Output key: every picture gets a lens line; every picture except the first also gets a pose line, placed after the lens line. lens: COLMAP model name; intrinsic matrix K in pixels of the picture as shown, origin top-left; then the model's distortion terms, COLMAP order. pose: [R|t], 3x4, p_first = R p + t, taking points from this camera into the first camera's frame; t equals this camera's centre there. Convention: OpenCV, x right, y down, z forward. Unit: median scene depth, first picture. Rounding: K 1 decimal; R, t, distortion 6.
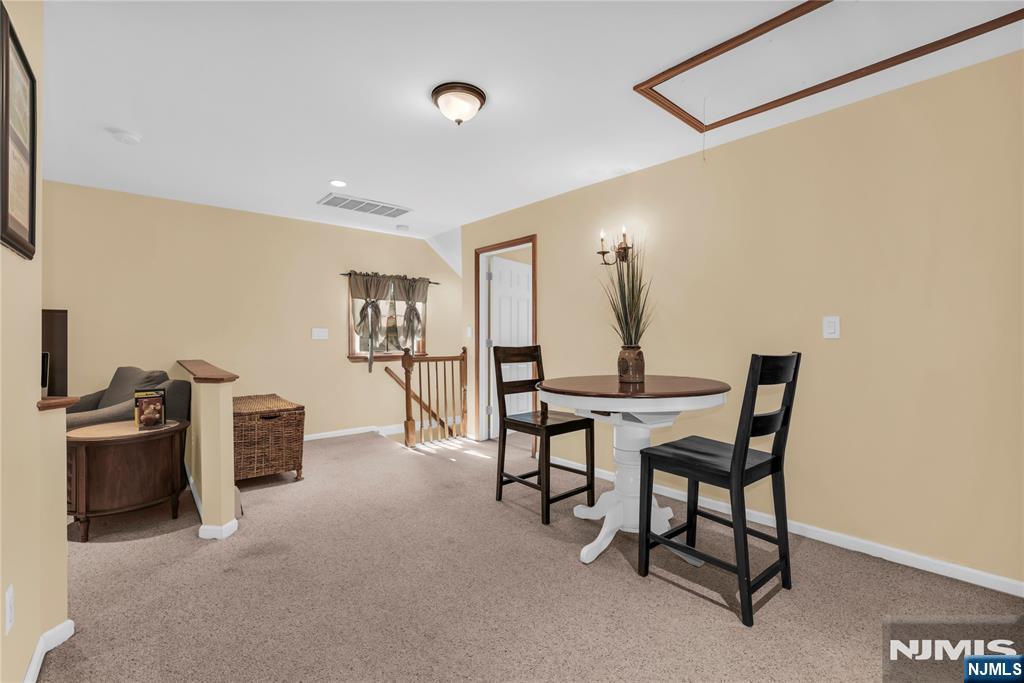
lens RADIAL K [[443.7, 0, 506.5], [0, 443.7, 341.3], [0, 0, 1]] dist [-0.047813, 0.019336]
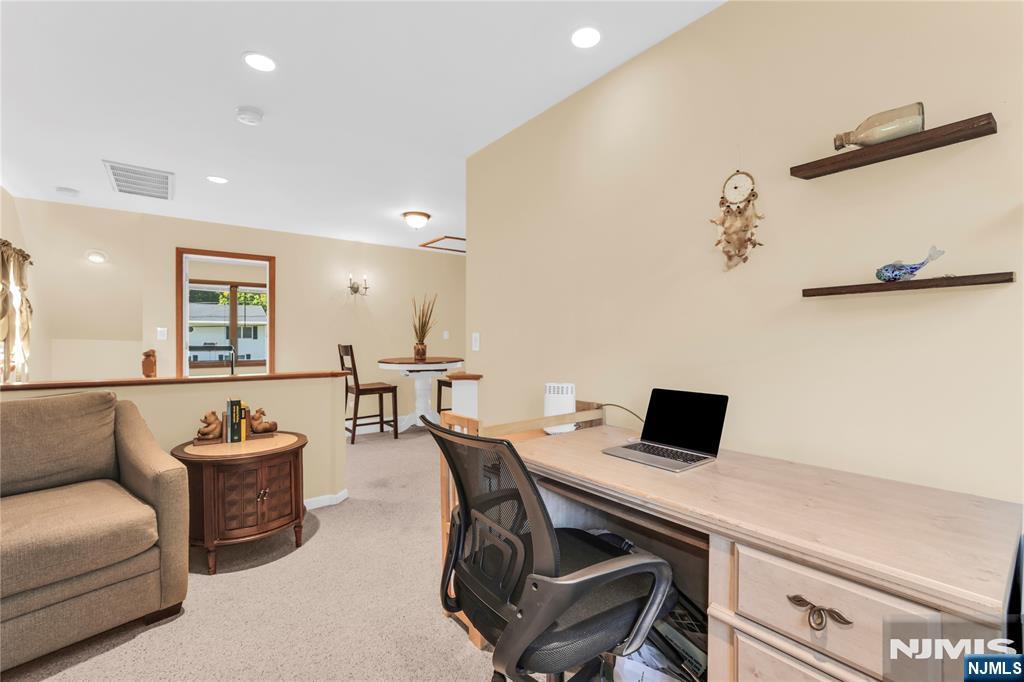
lens RADIAL K [[443.7, 0, 506.5], [0, 443.7, 340.8], [0, 0, 1]] dist [-0.047813, 0.019336]
pose [[0.046553, 0.000184, 0.998916, -1.856596], [0.009649, 0.999953, -0.000634, 0.007004], [-0.998869, 0.009668, 0.046549, 0.464773]]
